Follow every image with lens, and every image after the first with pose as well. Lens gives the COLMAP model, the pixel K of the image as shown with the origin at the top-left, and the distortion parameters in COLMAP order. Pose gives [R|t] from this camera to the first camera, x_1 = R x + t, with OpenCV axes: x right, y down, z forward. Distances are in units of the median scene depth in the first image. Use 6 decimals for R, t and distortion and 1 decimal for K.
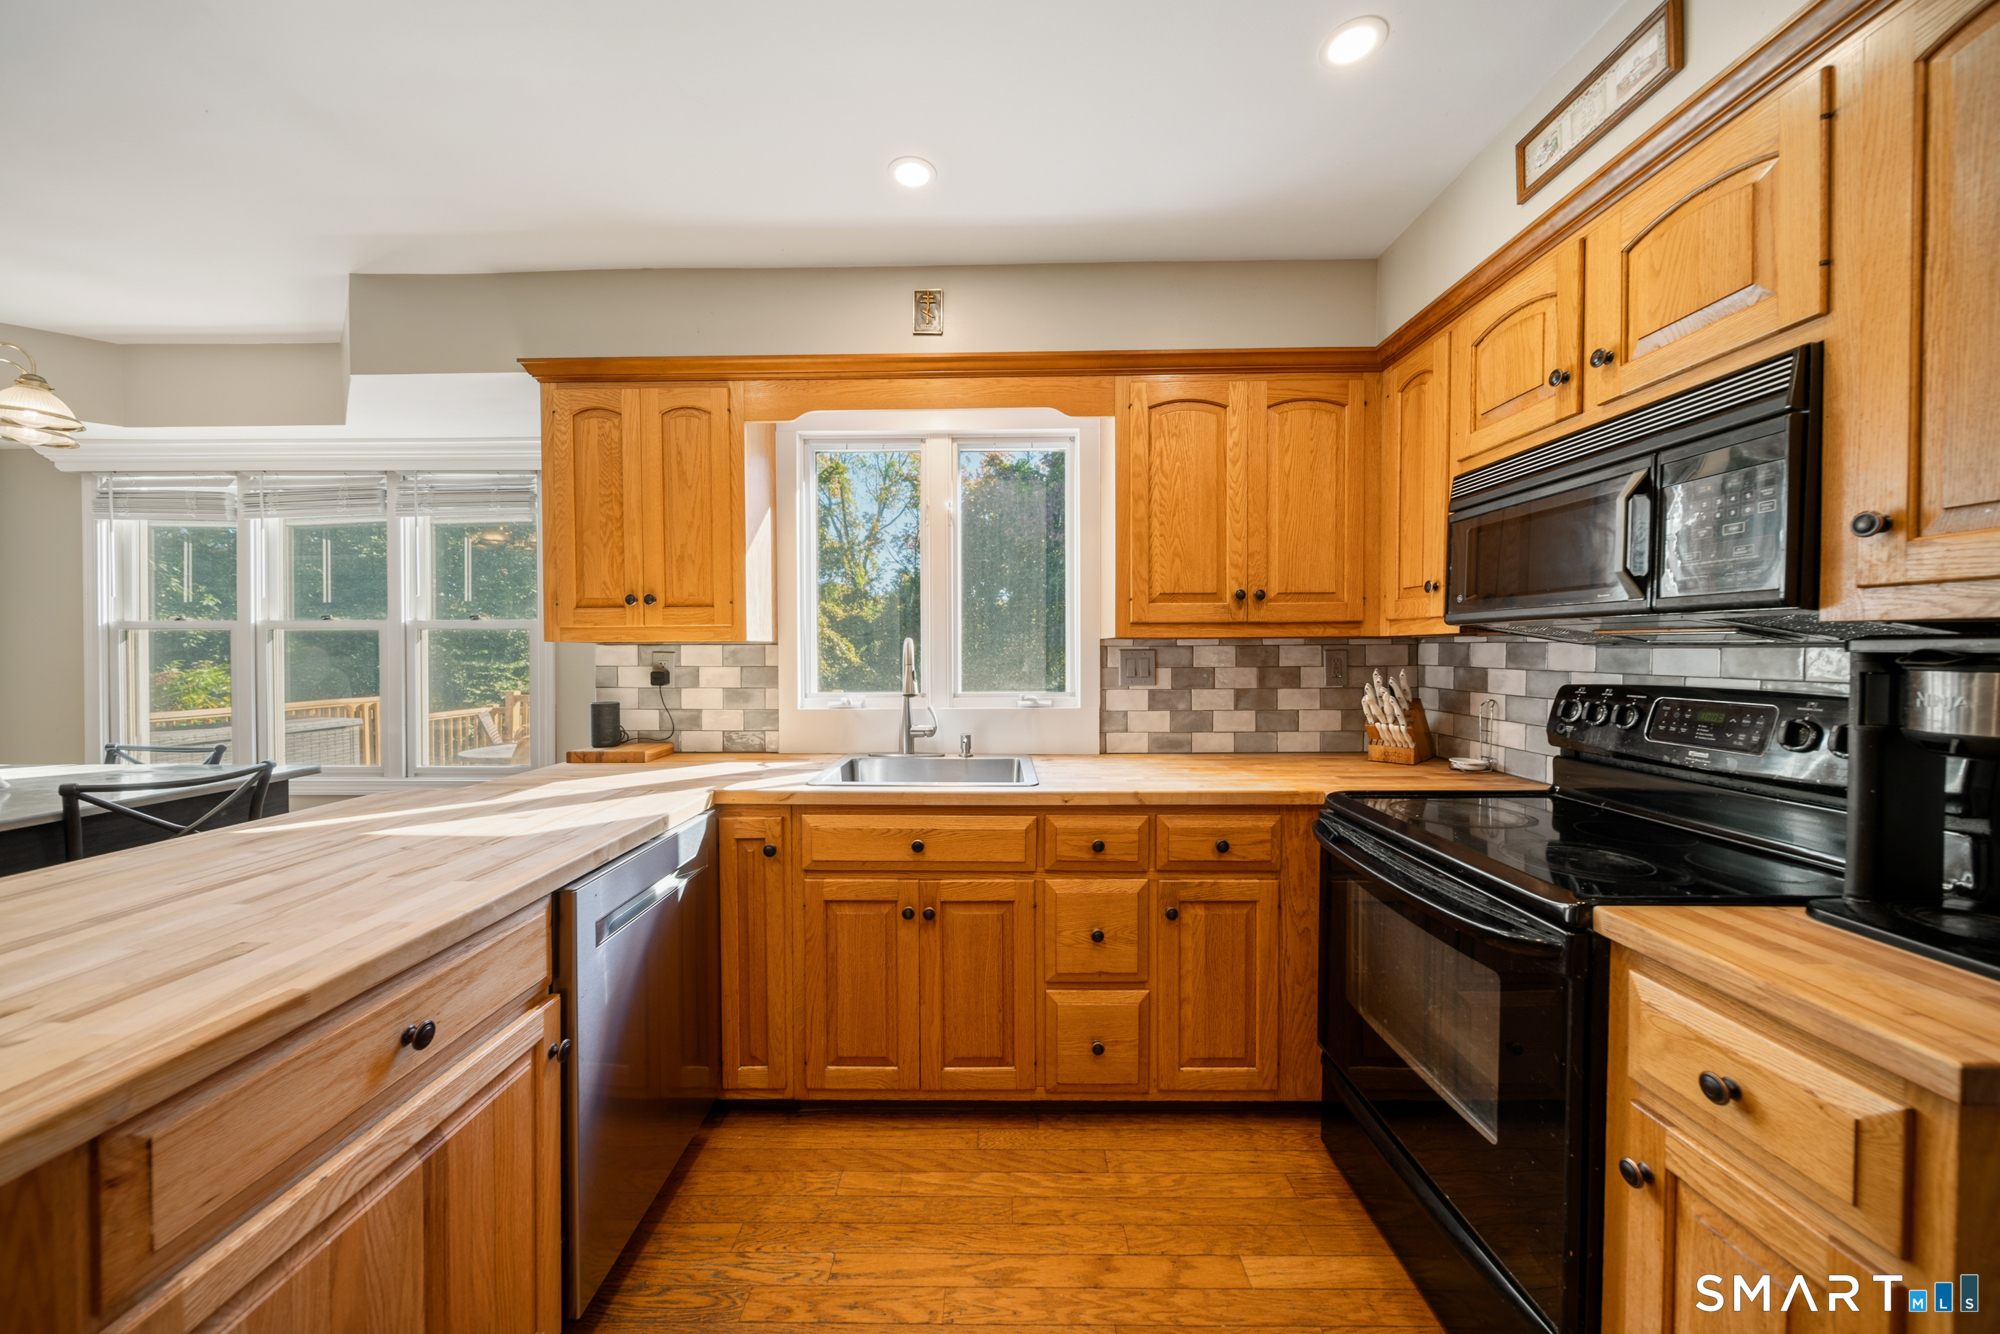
lens RADIAL K [[718.3, 0, 985.8], [0, 718.3, 633.7], [0, 0, 1]] dist [-0.000311, -0.000041]
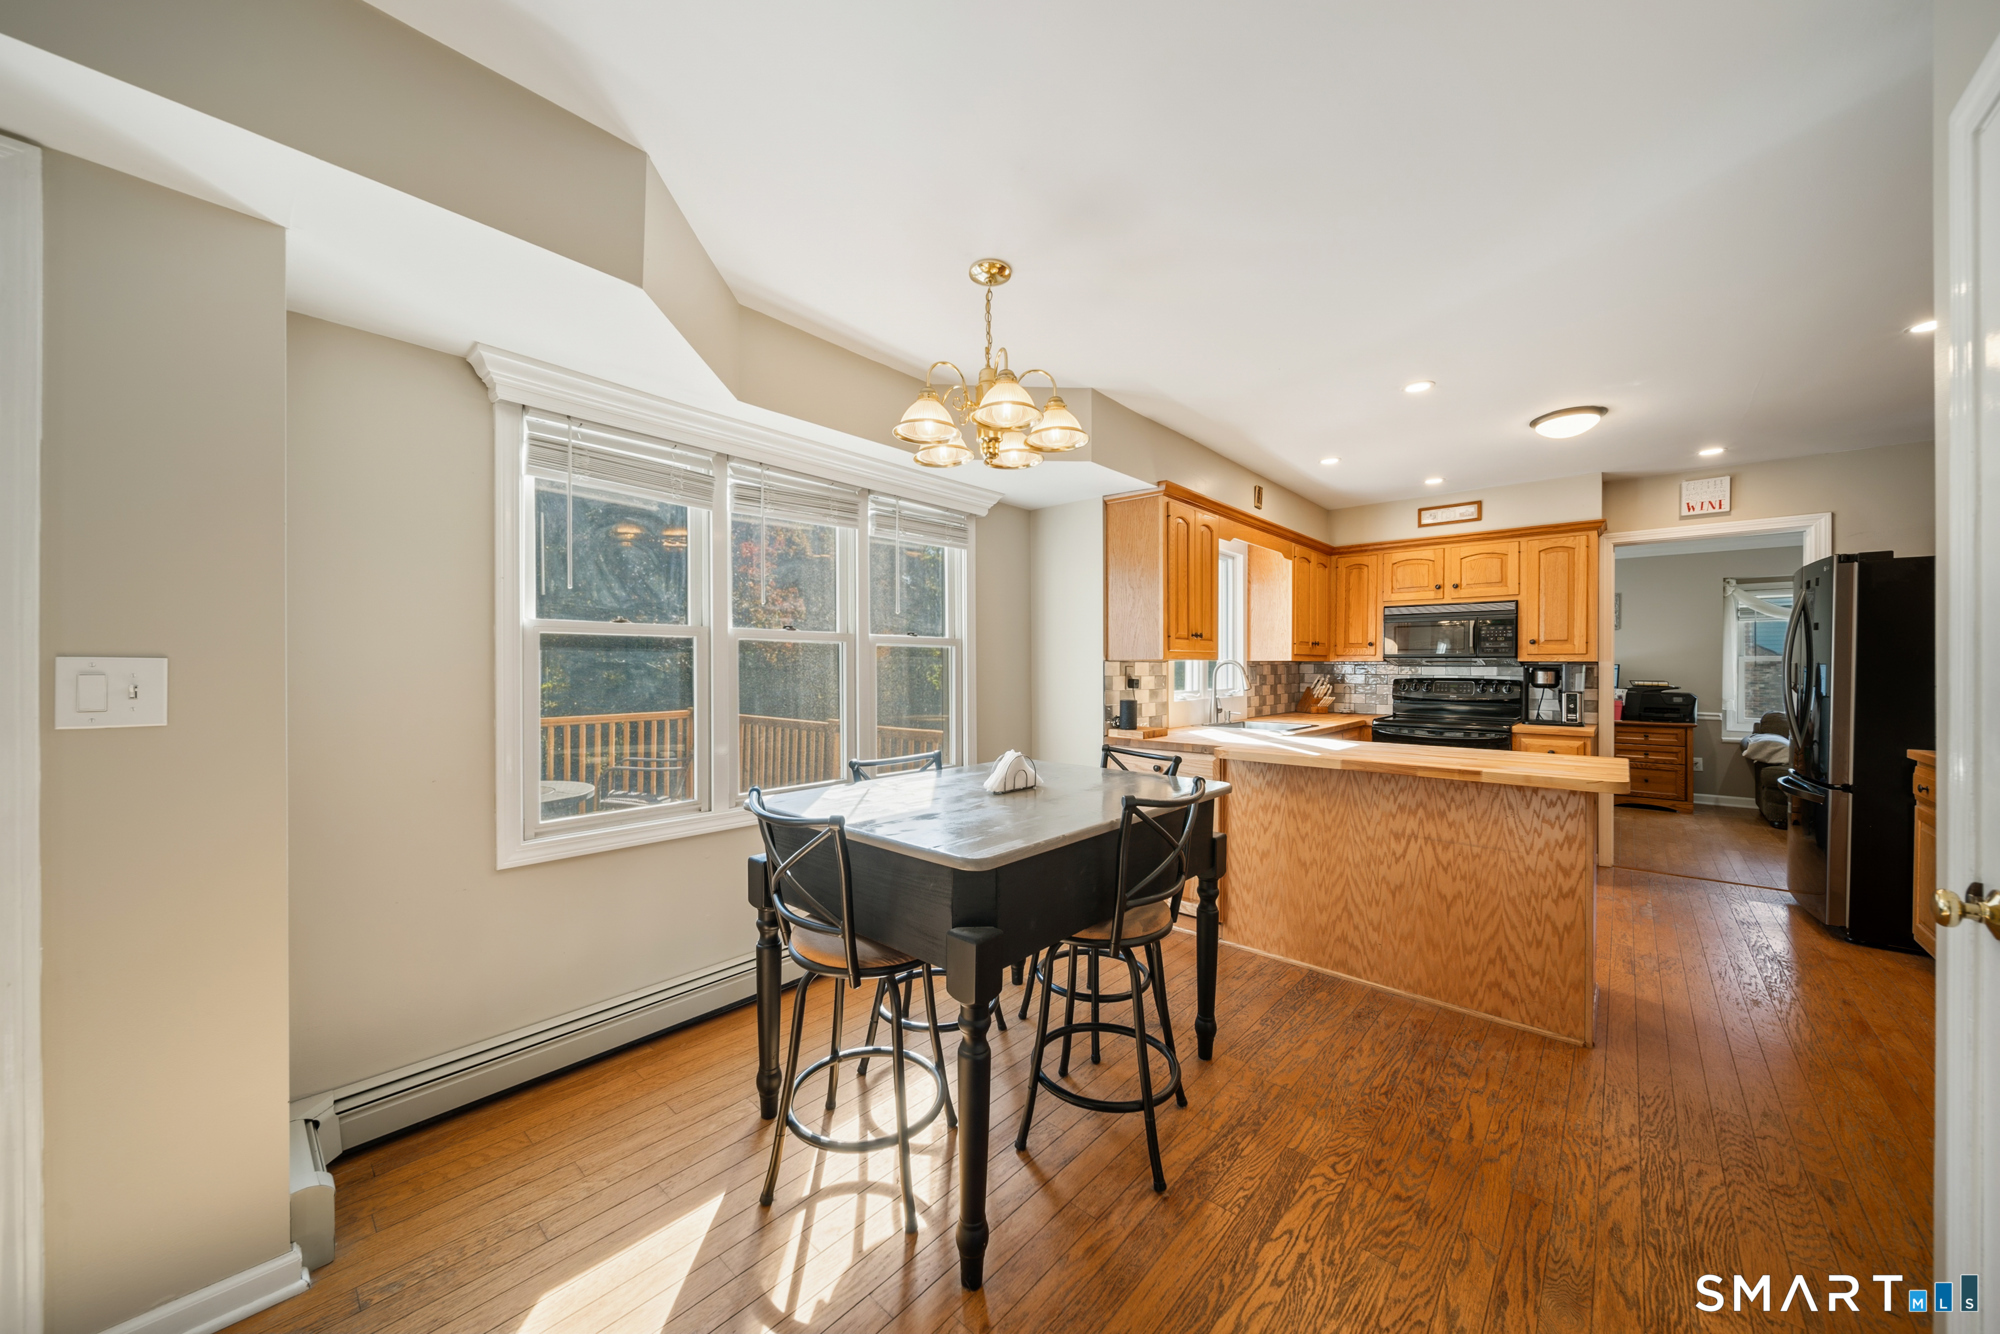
lens RADIAL K [[718.3, 0, 985.8], [0, 718.3, 633.7], [0, 0, 1]] dist [-0.000311, -0.000041]
pose [[0.648441, 0.039922, 0.760218, -2.460308], [-0.021737, 0.999188, -0.033931, 0.019445], [-0.760955, 0.005477, 0.648782, 0.332356]]
